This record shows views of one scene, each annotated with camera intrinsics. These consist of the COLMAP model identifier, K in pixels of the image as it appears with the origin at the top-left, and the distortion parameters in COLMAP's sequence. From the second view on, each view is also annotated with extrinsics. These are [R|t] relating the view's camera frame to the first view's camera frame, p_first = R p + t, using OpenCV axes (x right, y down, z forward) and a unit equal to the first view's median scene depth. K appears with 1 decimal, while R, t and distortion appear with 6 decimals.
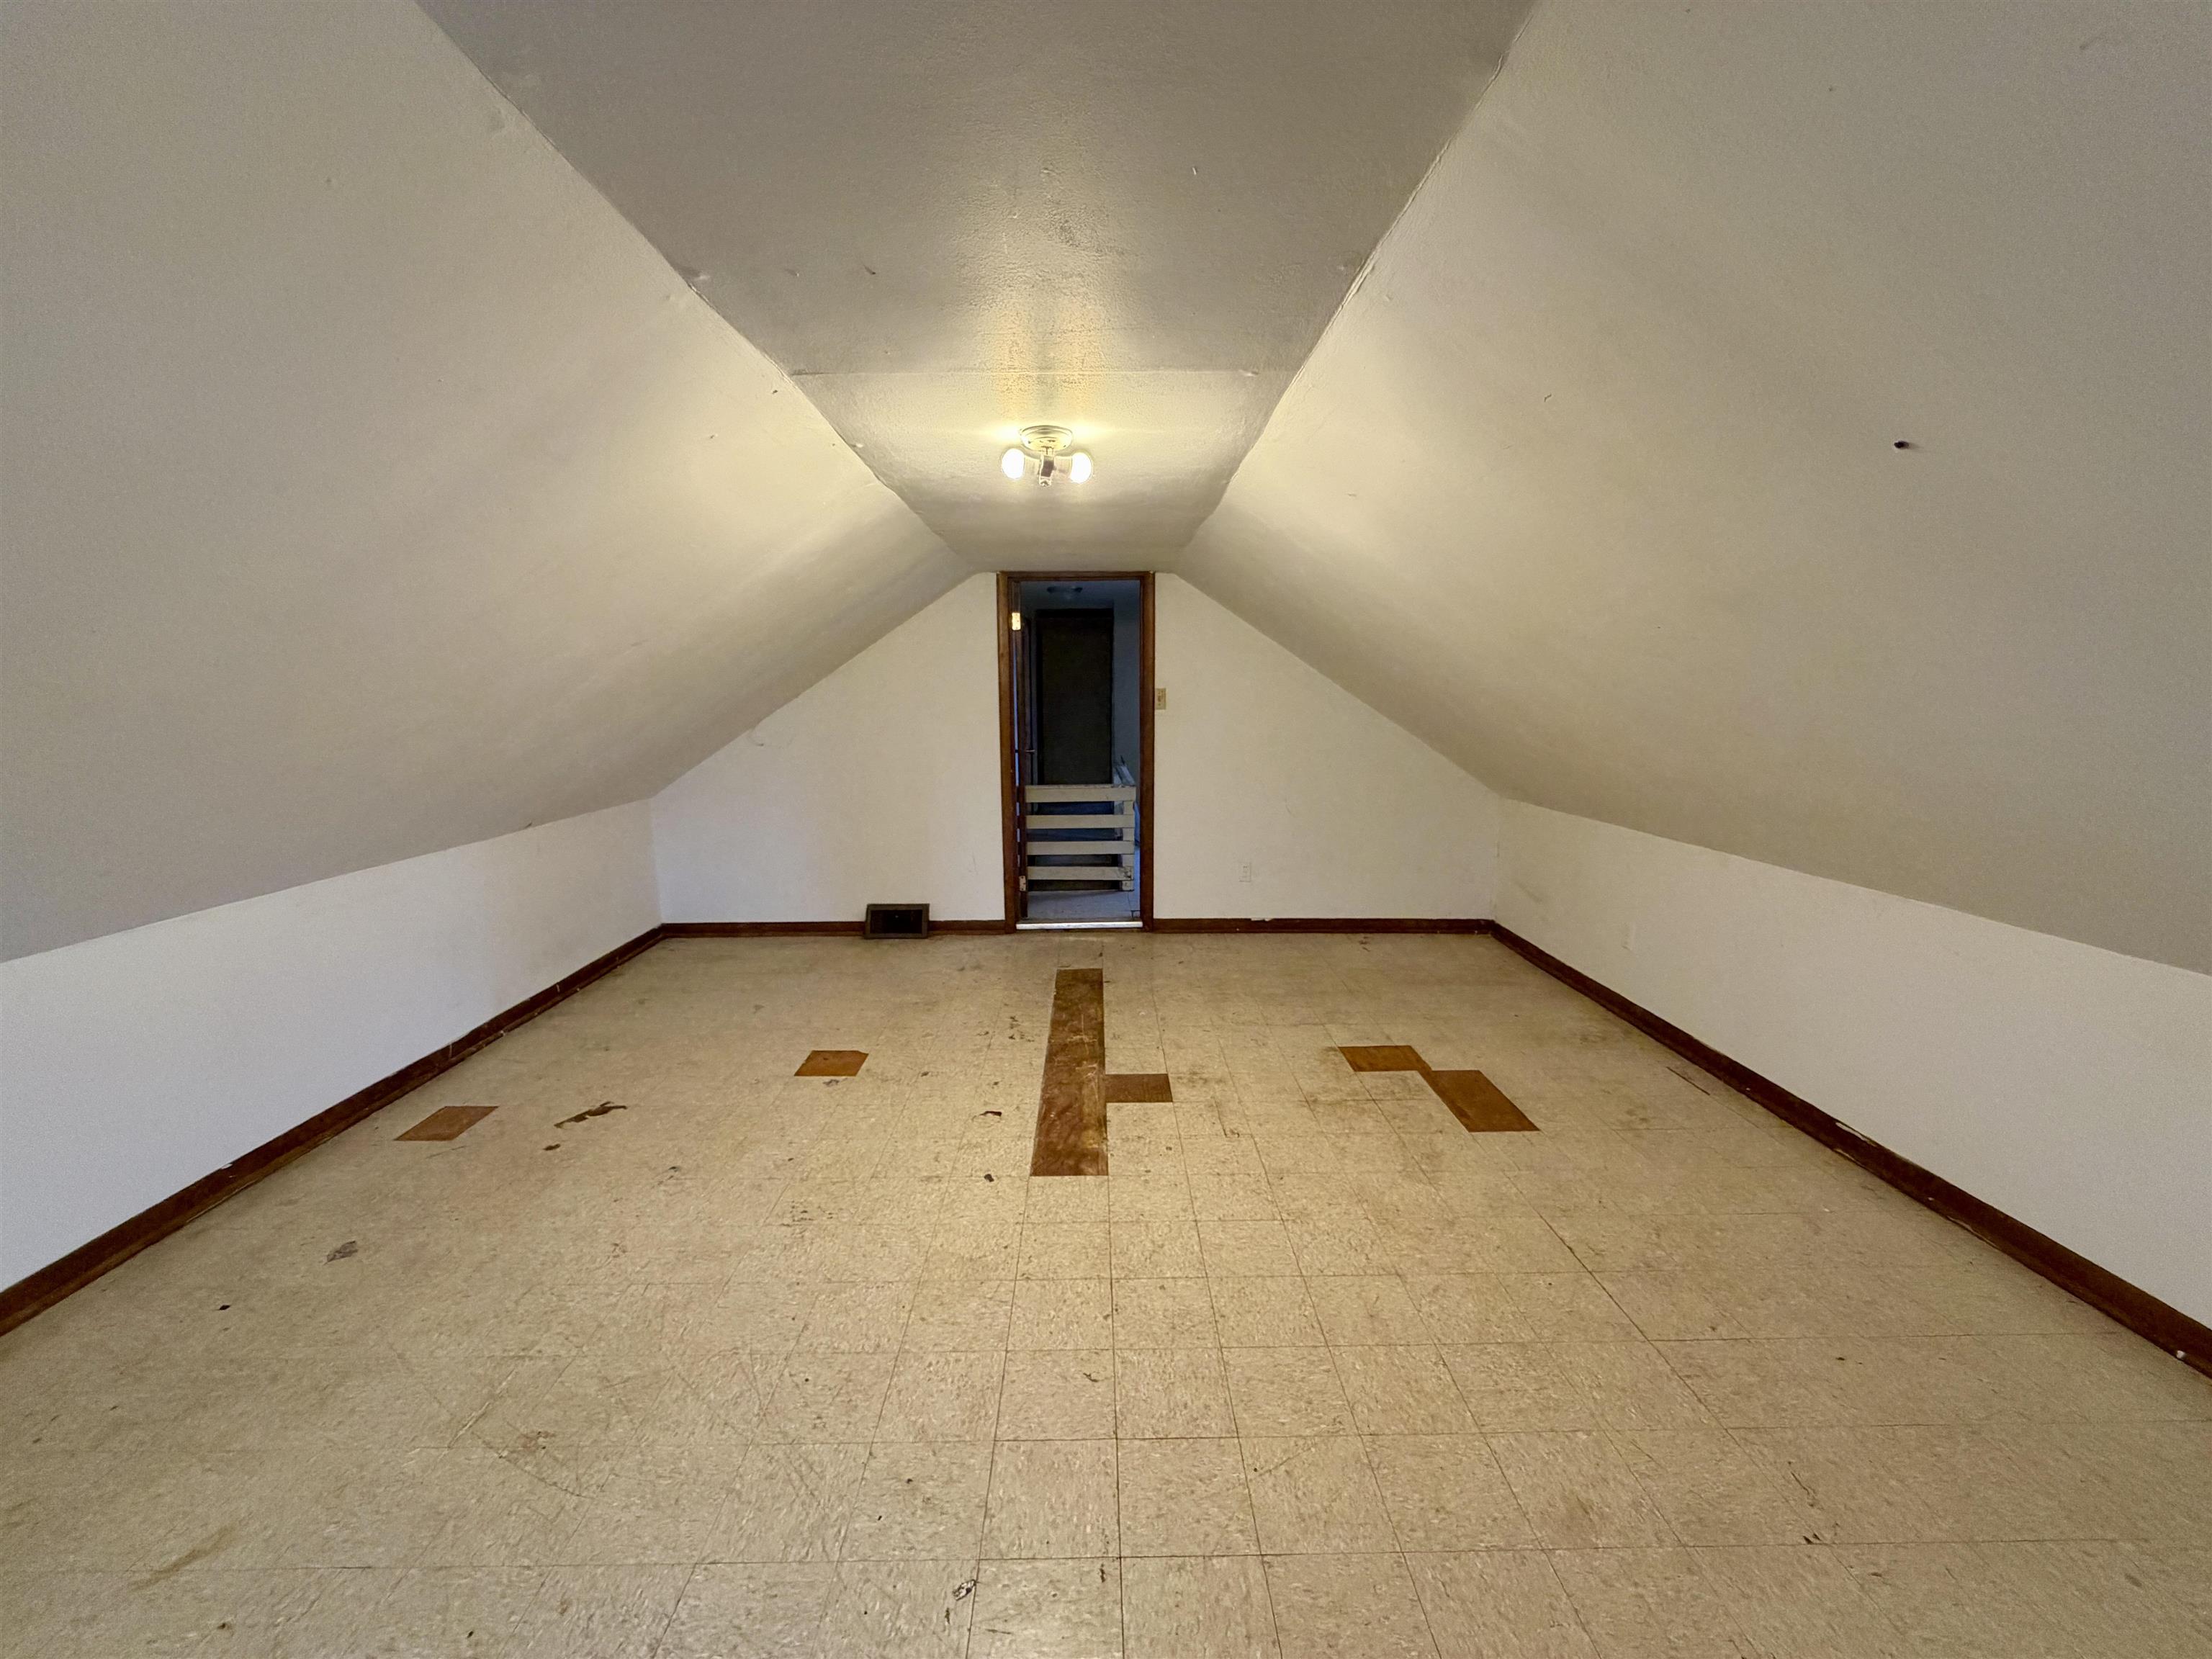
lens RADIAL K [[881.9, 0, 1100.0], [0, 881.9, 828.3], [0, 0, 1]] dist [-0.000701, 0.000241]
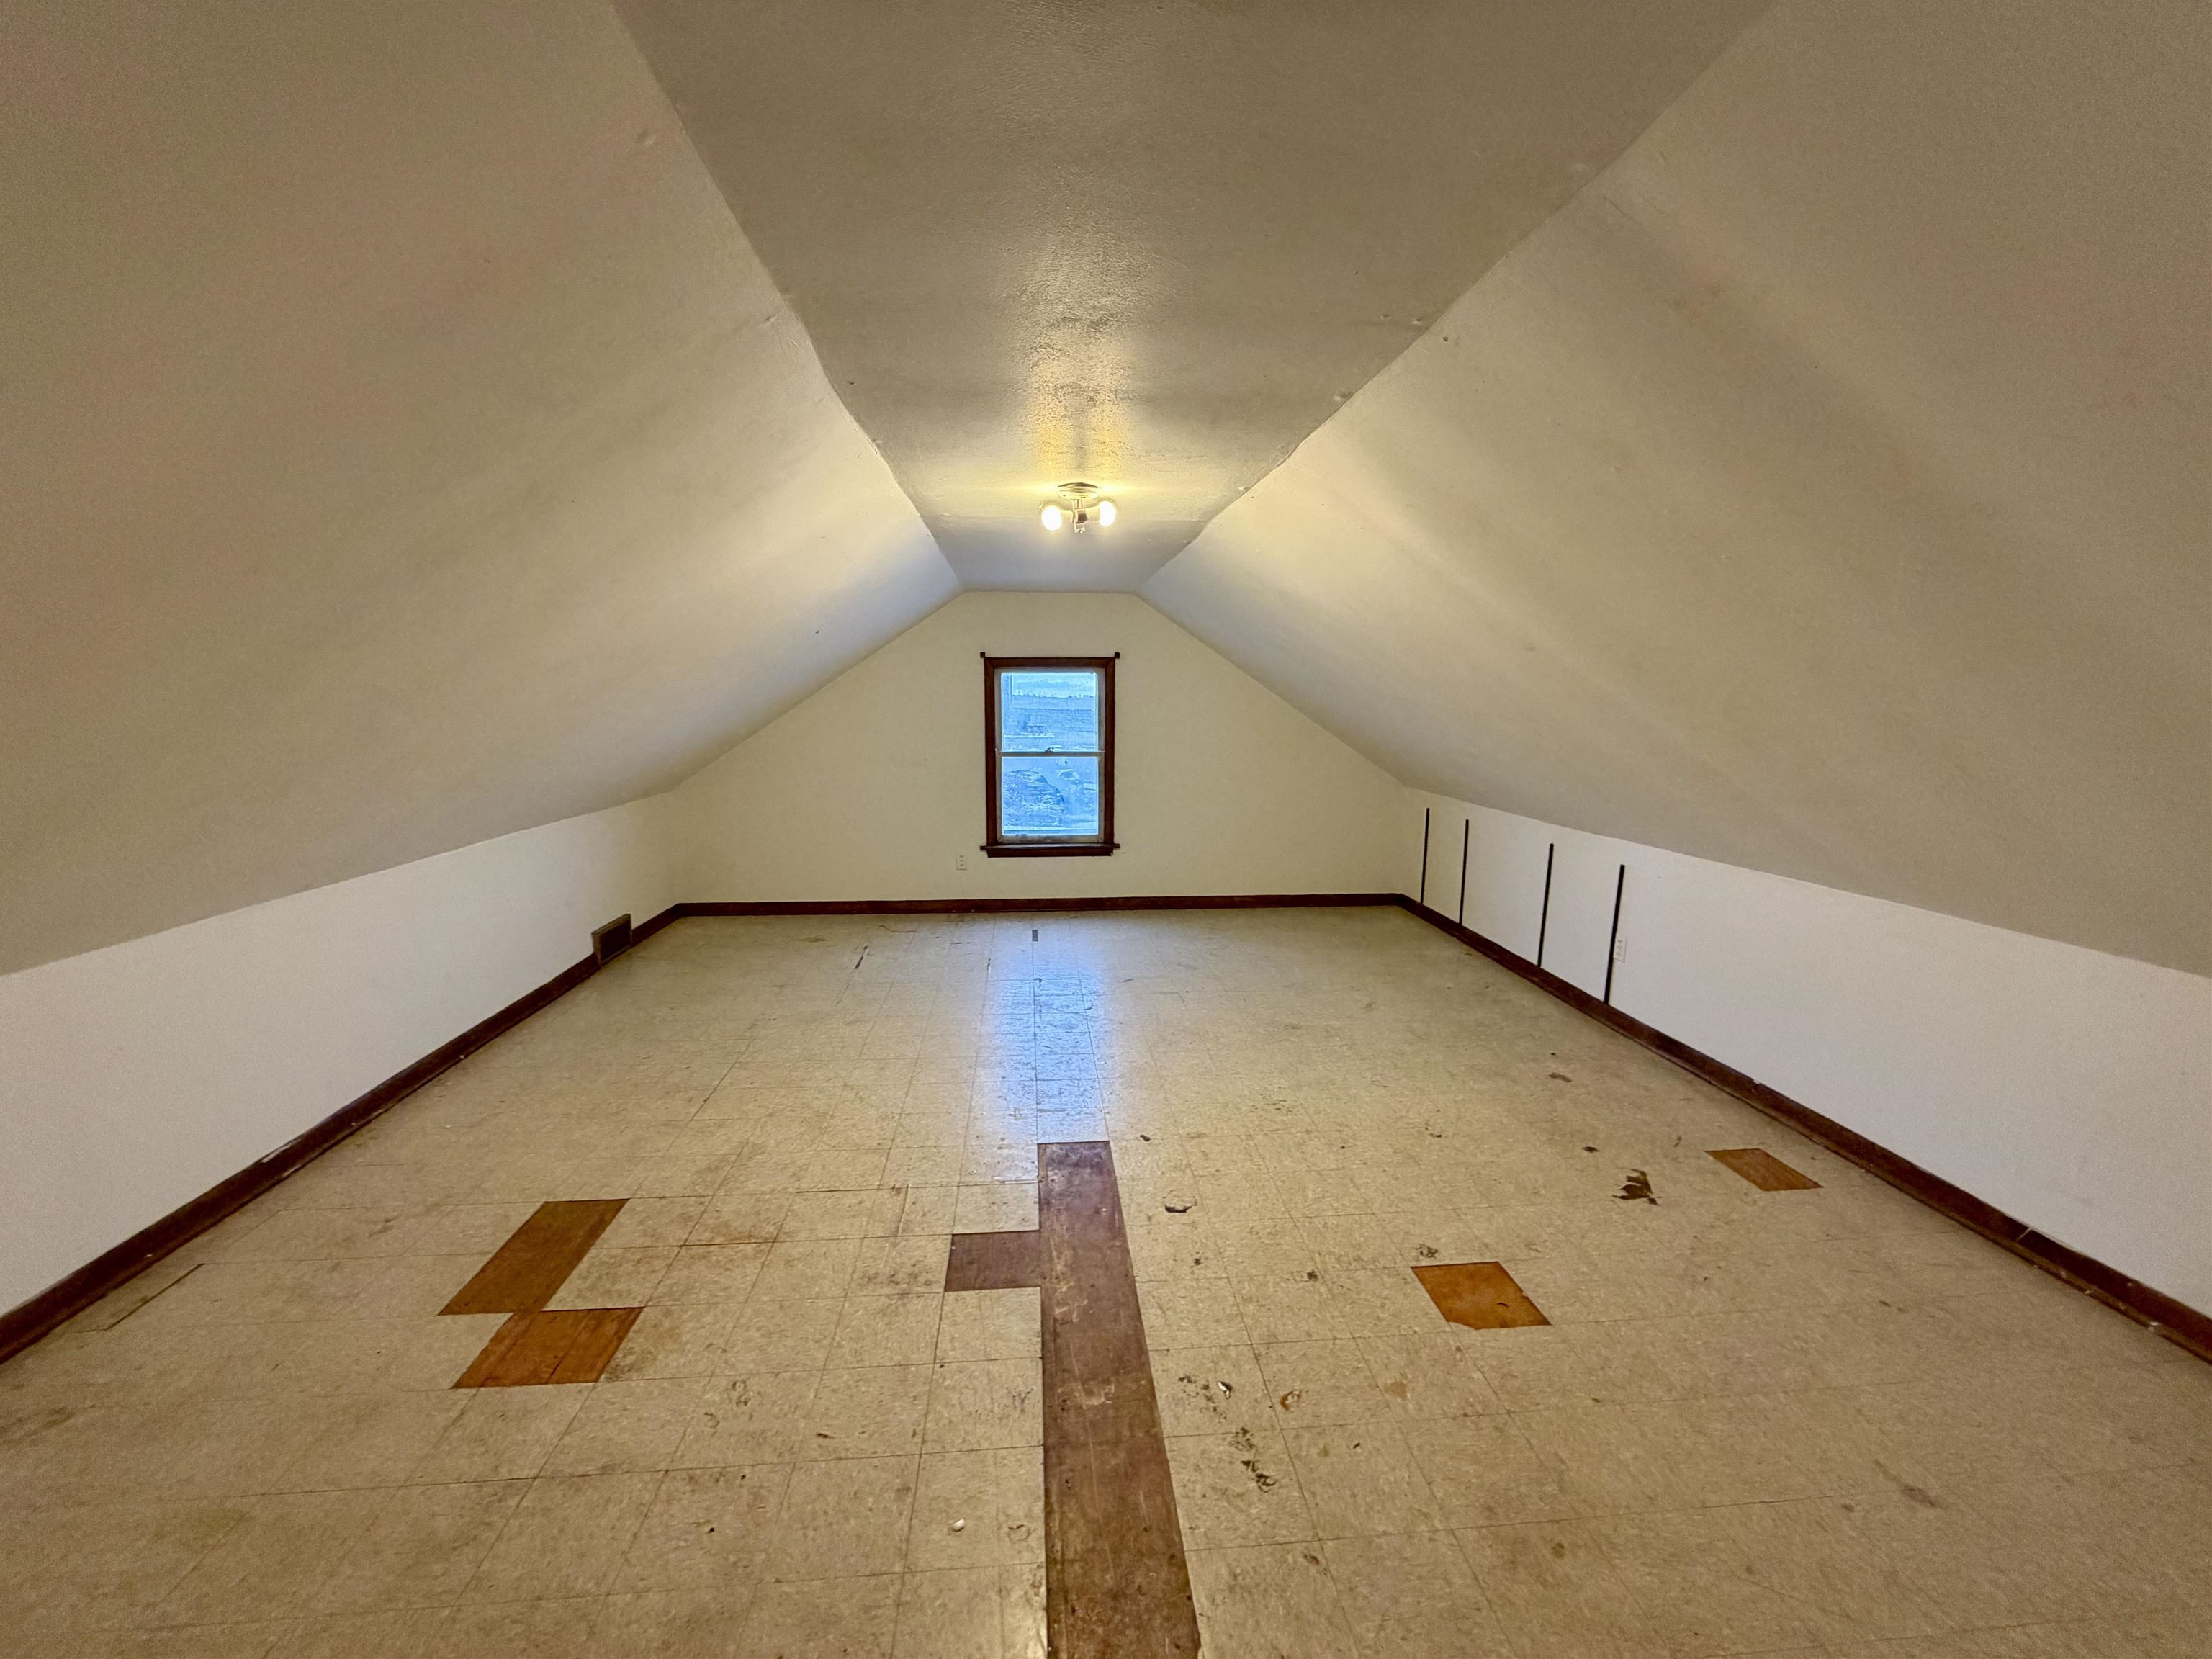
lens RADIAL K [[881.9, 0, 1100.0], [0, 881.9, 828.3], [0, 0, 1]] dist [-0.000701, 0.000241]
pose [[-0.997204, 0.016822, -0.072813, 0.004454], [-0.005985, 0.953226, 0.302198, -0.263422], [0.074491, 0.301789, -0.950460, 1.648636]]
